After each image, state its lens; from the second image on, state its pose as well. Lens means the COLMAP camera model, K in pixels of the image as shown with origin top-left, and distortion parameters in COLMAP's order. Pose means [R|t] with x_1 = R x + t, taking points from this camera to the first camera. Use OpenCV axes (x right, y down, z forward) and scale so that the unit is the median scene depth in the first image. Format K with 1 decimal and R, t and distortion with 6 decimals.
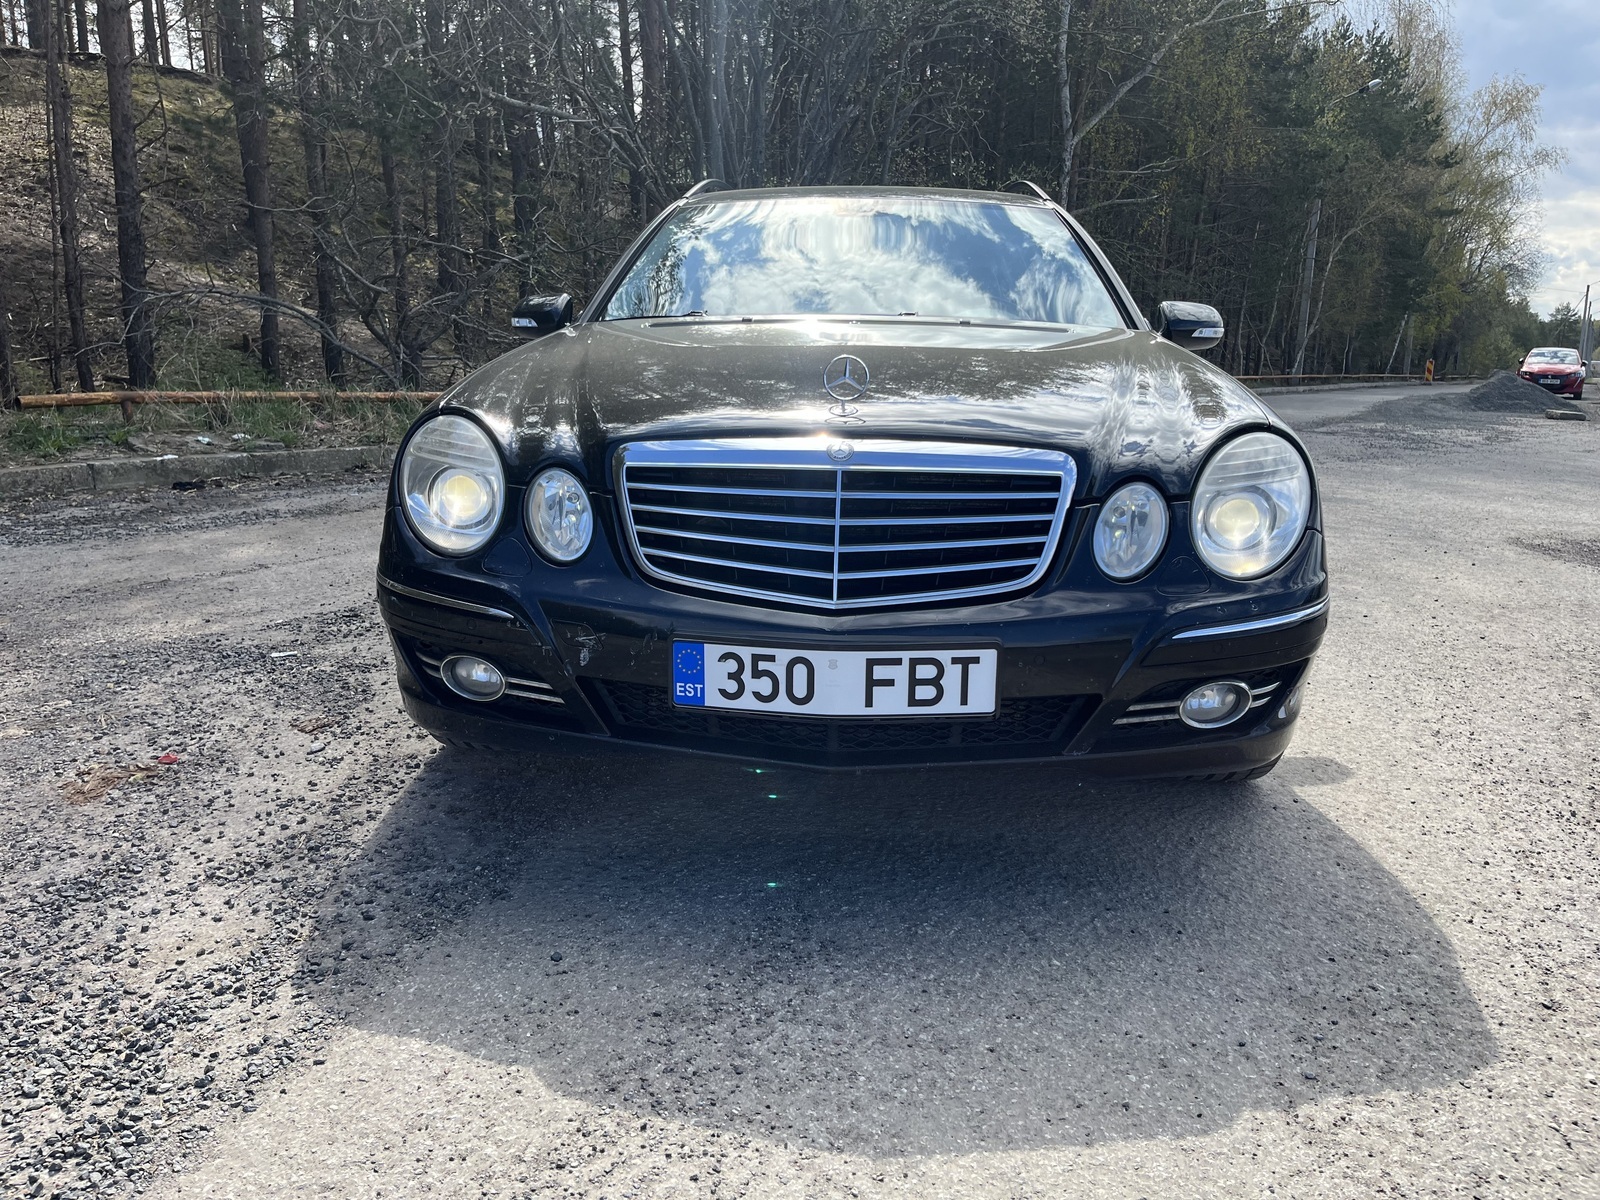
lens RADIAL K [[1227.2, 0, 806.3], [0, 1227.2, 597.8], [0, 0, 1]] dist [0.102029, -0.145729]
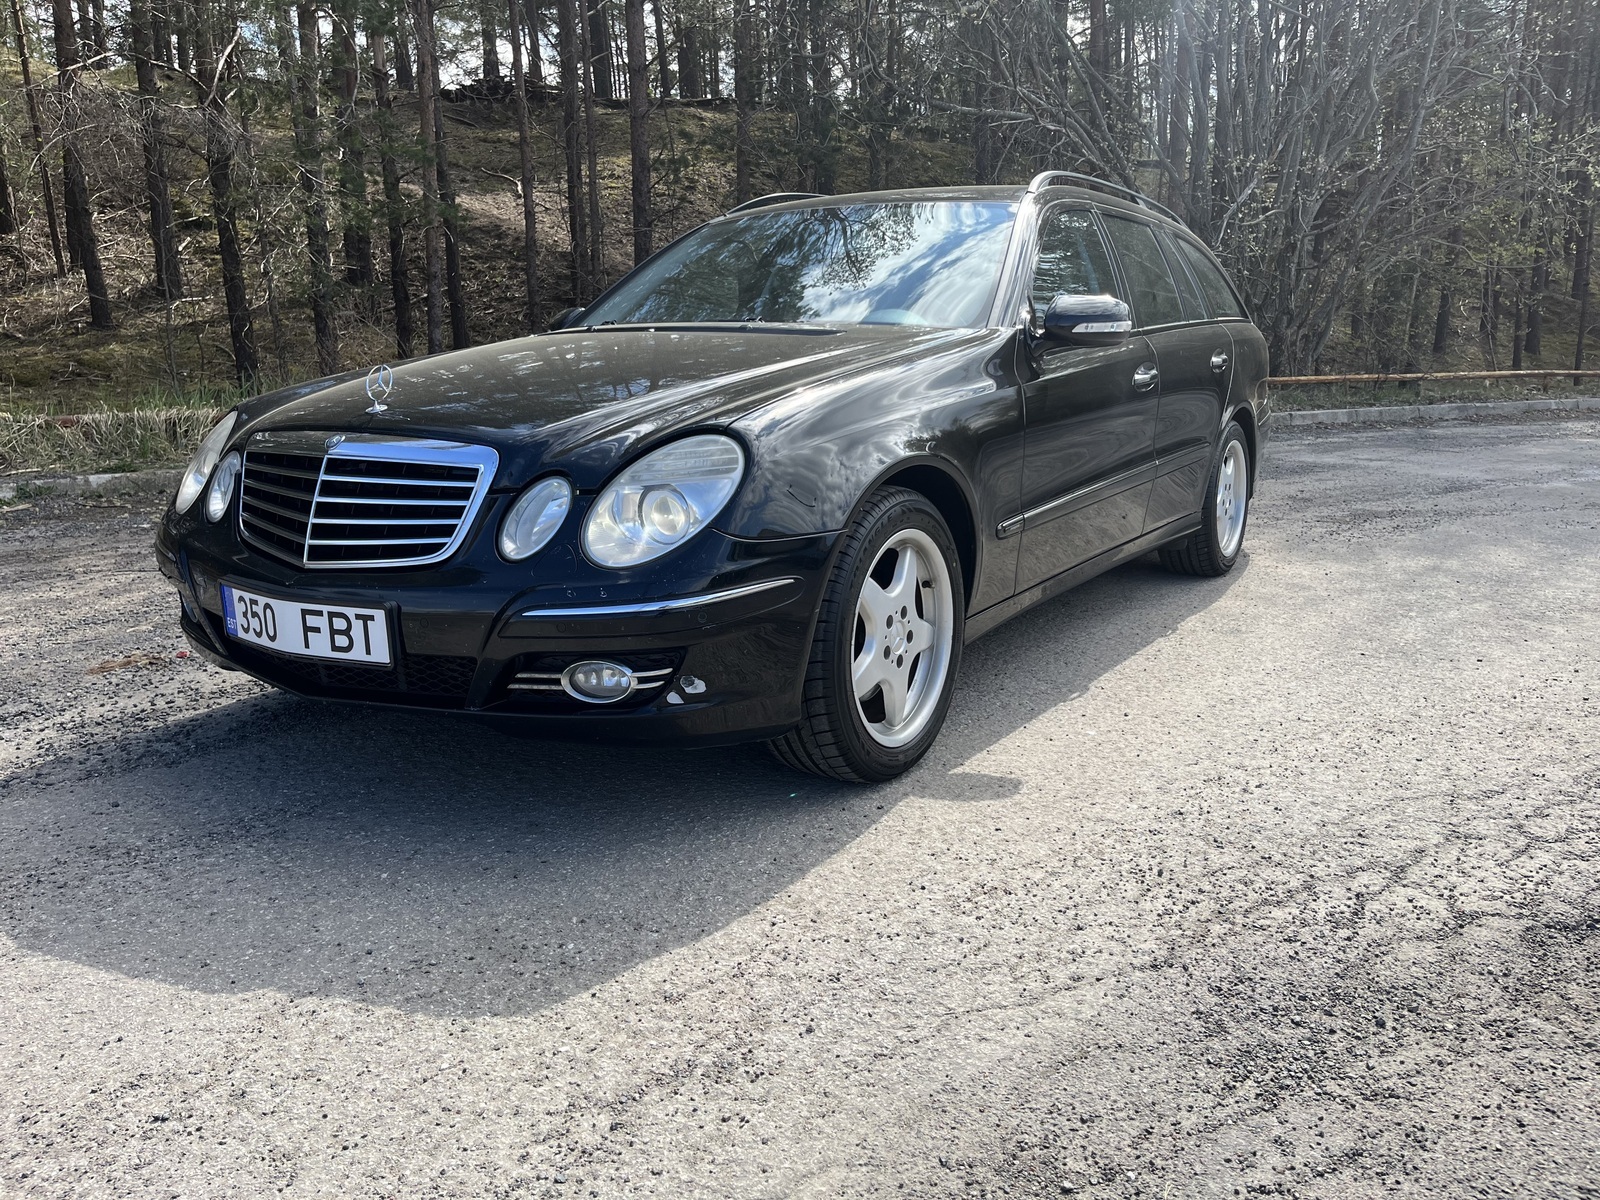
lens RADIAL K [[1227.2, 0, 806.3], [0, 1227.2, 597.8], [0, 0, 1]] dist [0.102029, -0.145729]
pose [[0.865195, 0.077347, -0.495434, 1.101597], [-0.075660, 0.996857, 0.023501, -0.029522], [0.495694, 0.017152, 0.868328, 0.156652]]
